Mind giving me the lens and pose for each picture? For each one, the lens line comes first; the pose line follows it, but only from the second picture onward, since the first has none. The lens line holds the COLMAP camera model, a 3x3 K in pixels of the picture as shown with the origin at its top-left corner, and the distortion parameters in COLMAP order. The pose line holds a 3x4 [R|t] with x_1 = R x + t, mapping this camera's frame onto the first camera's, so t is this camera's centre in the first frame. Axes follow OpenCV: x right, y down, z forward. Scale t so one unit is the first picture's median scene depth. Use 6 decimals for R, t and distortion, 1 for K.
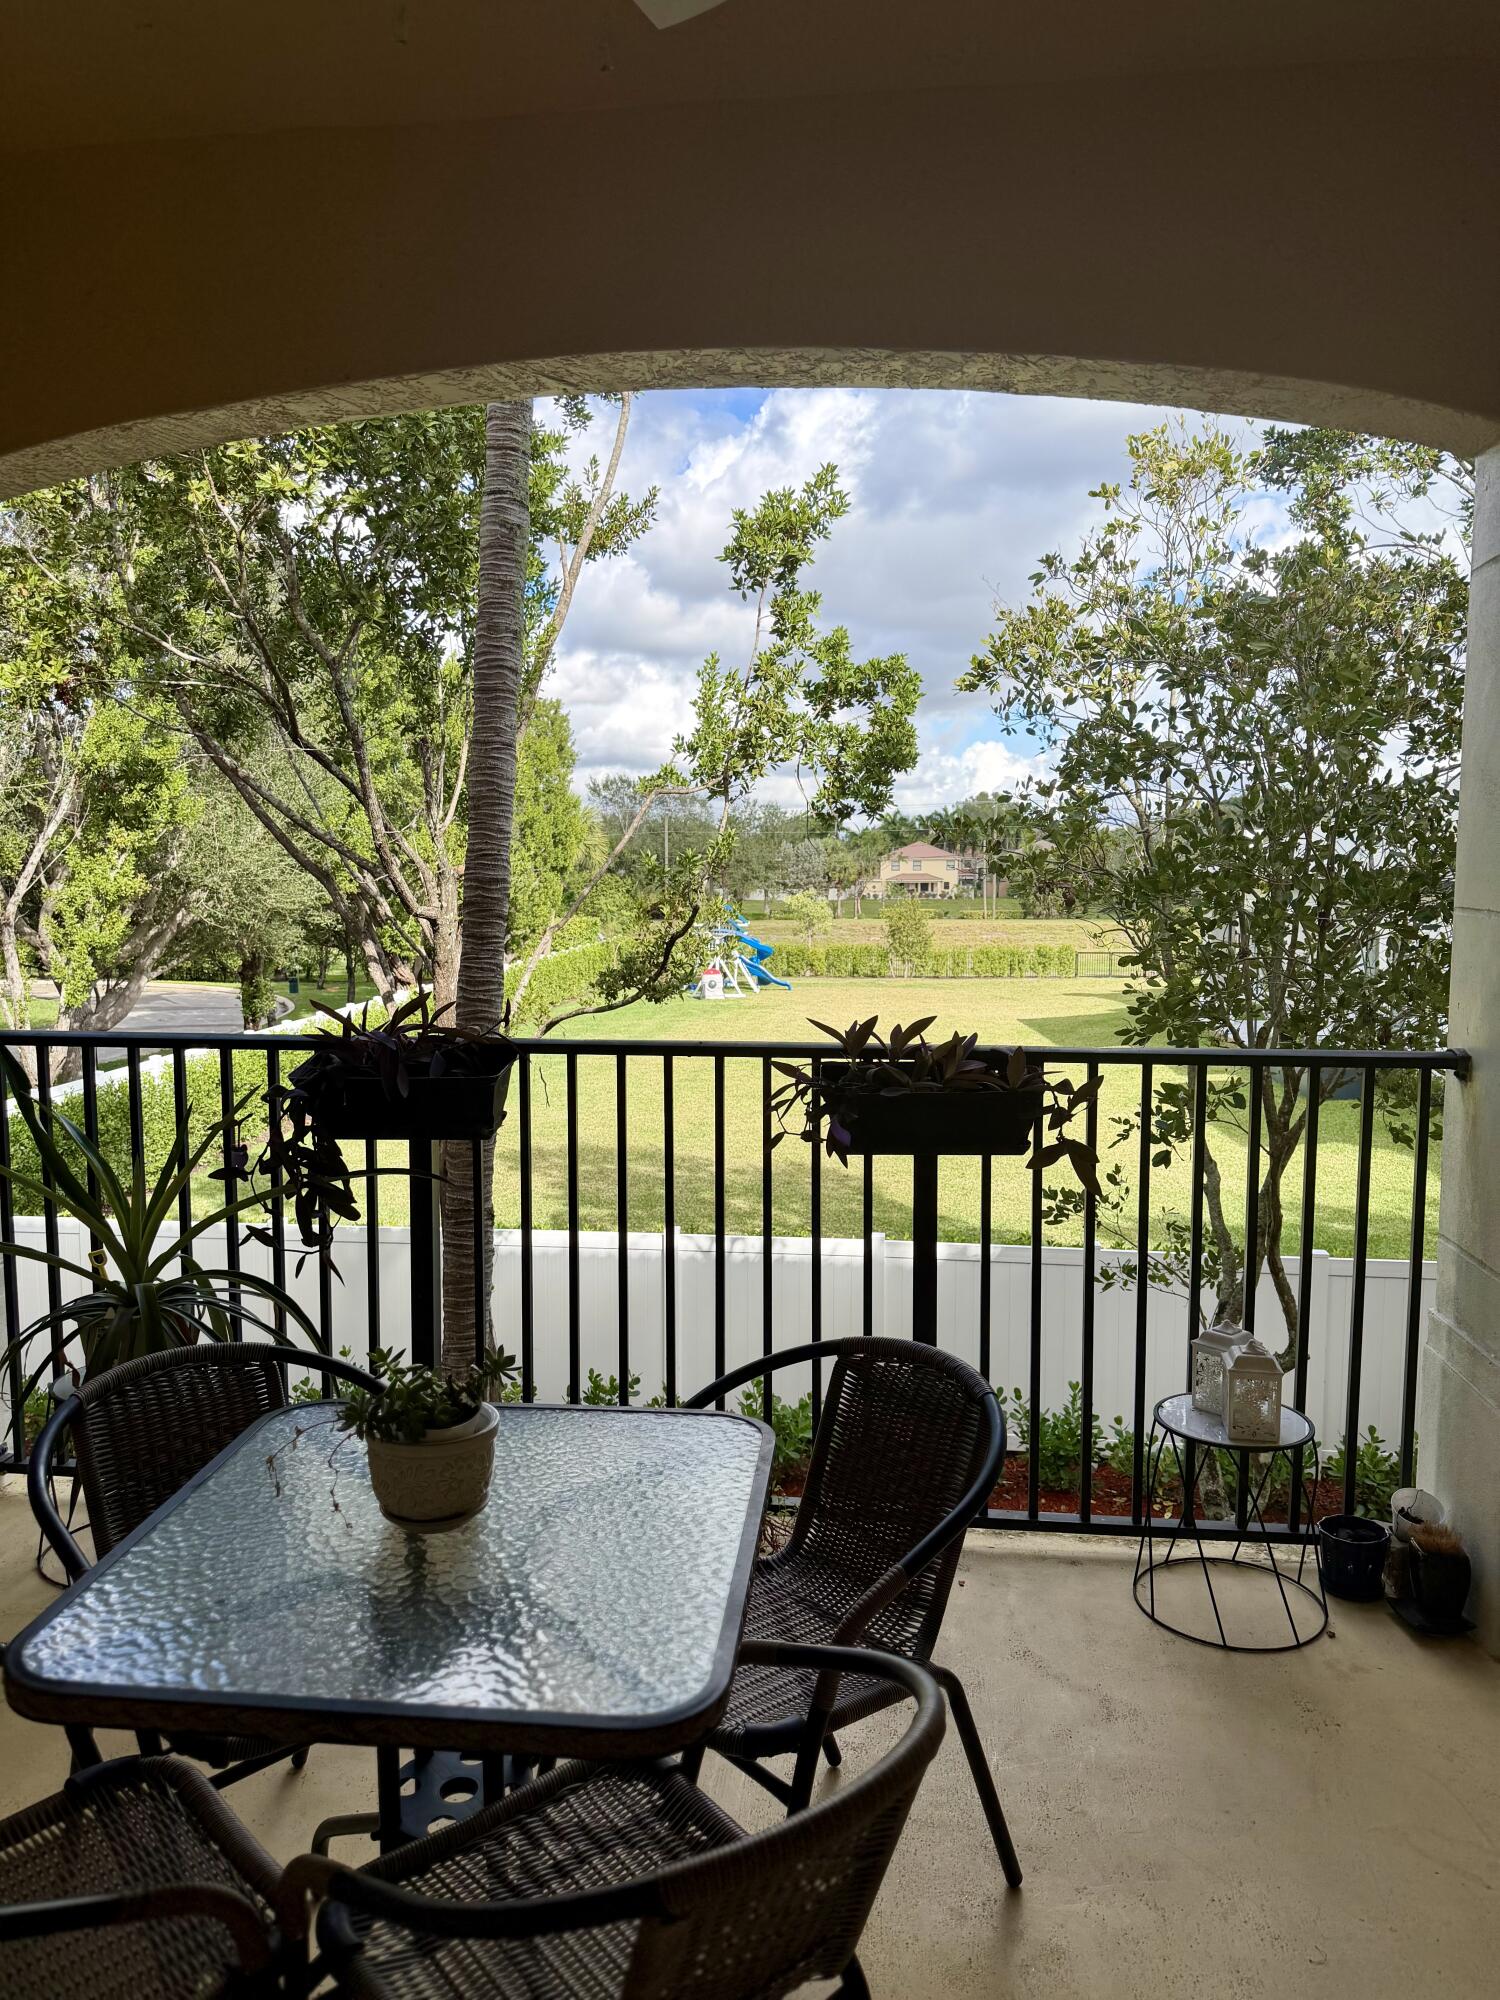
lens RADIAL K [[1412.4, 0, 751.3], [0, 1412.4, 1010.5], [0, 0, 1]] dist [0.039858, -0.026649]
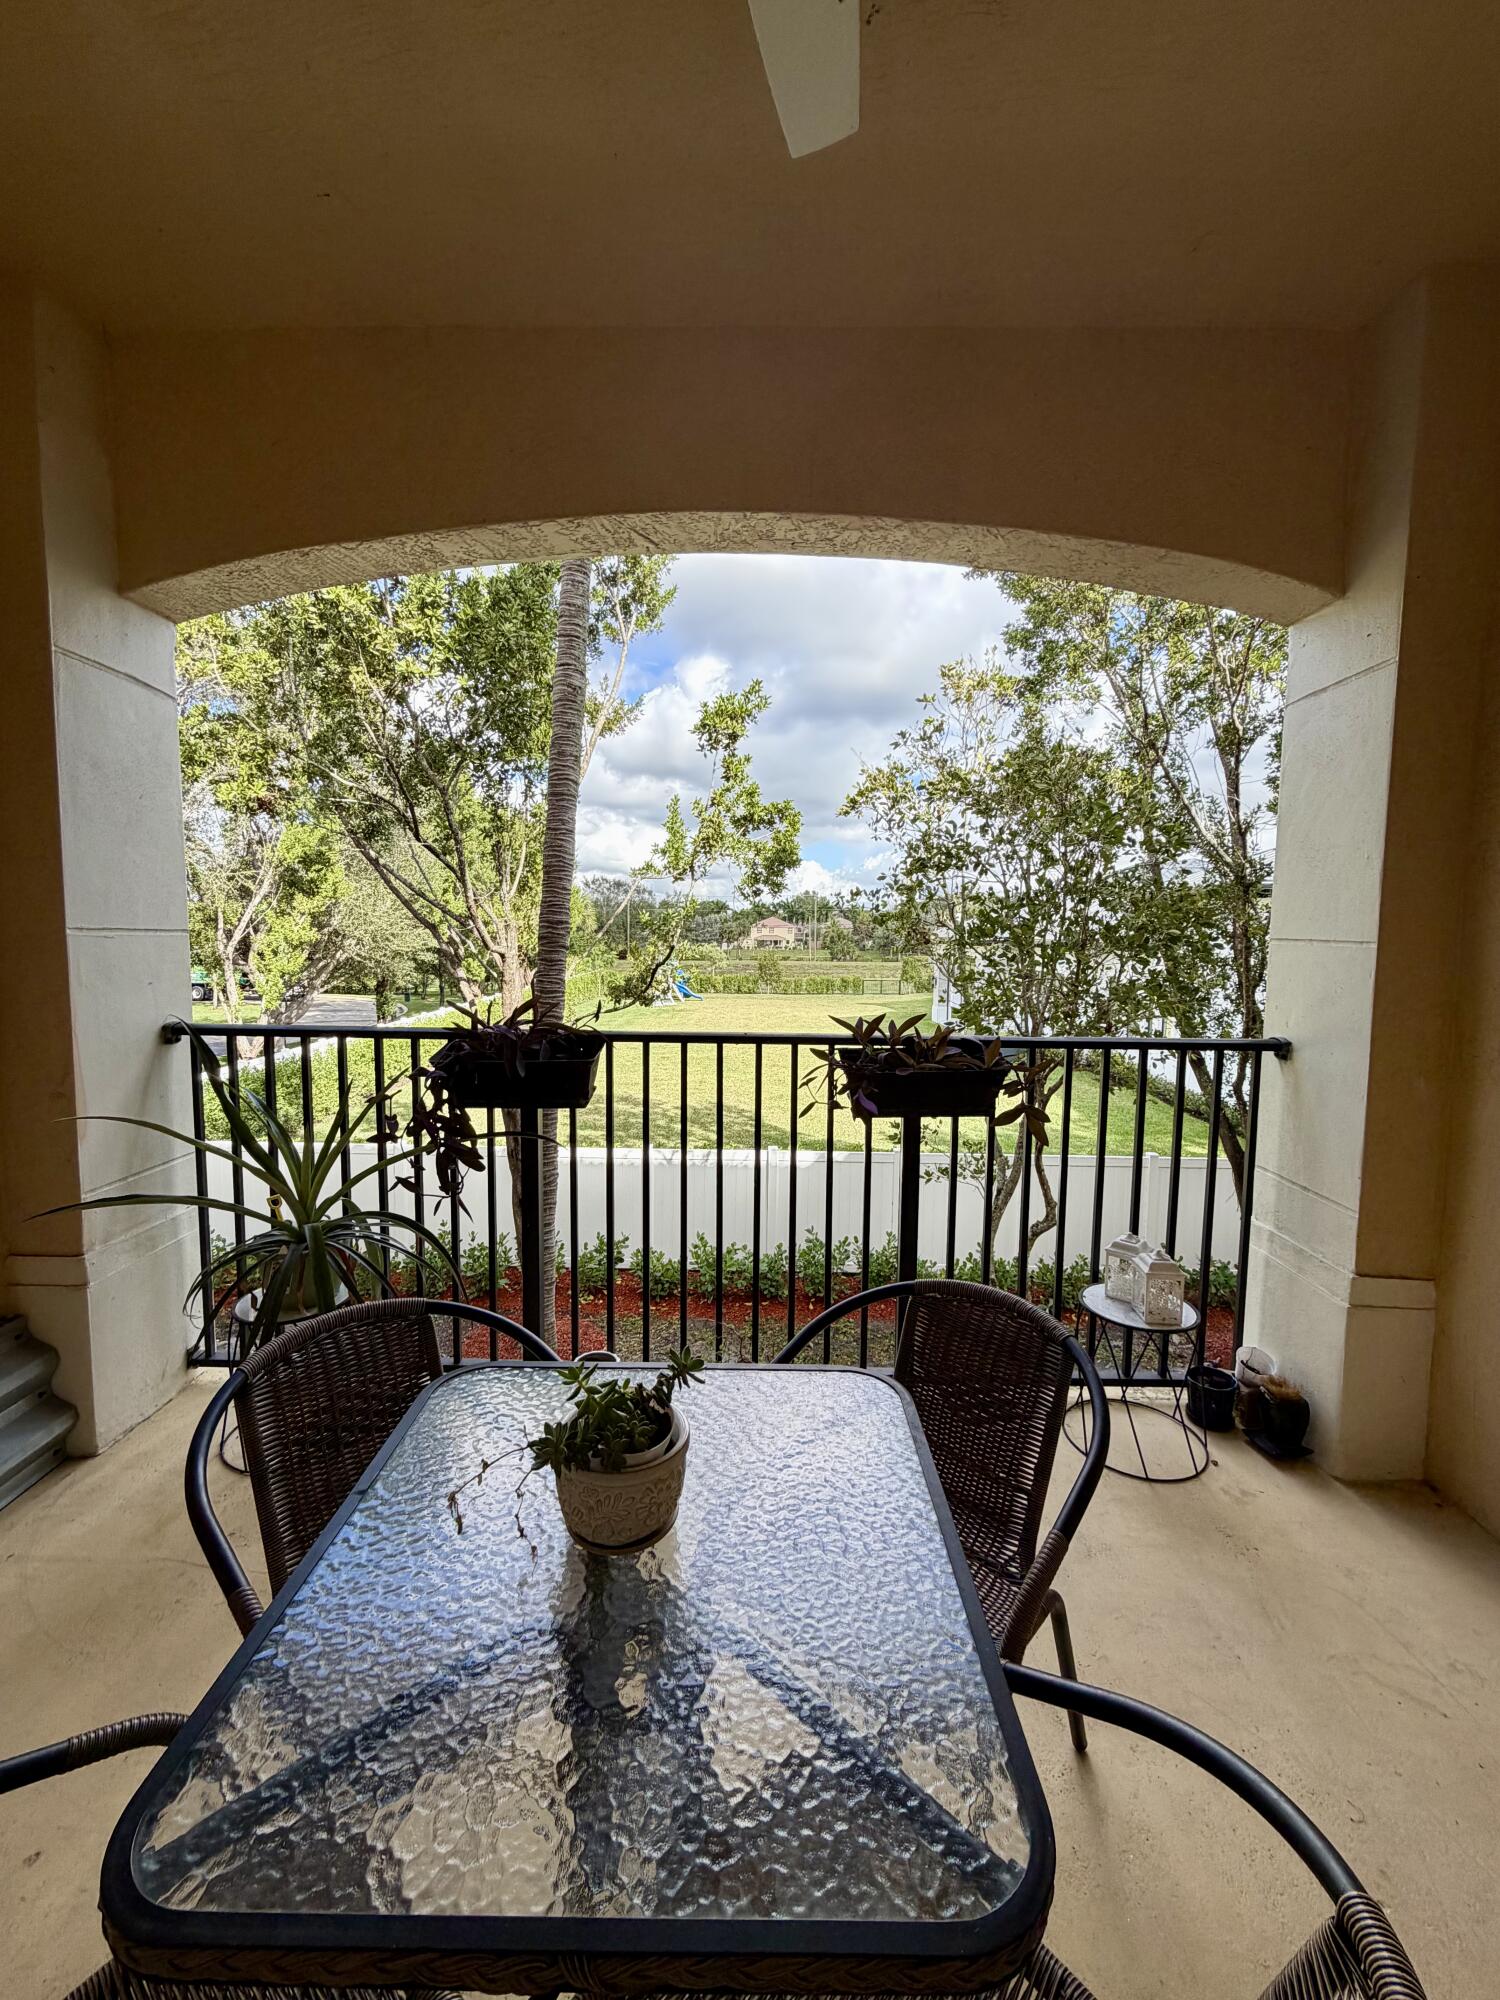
lens RADIAL K [[795.5, 0, 751.5], [0, 795.5, 997.5], [0, 0, 1]] dist [-0.000298, 0.000265]
pose [[0.995181, 0.002412, 0.098027, -0.047960], [-0.000564, 0.999822, -0.018881, 0.001148], [-0.098055, 0.018735, 0.995005, 0.113186]]
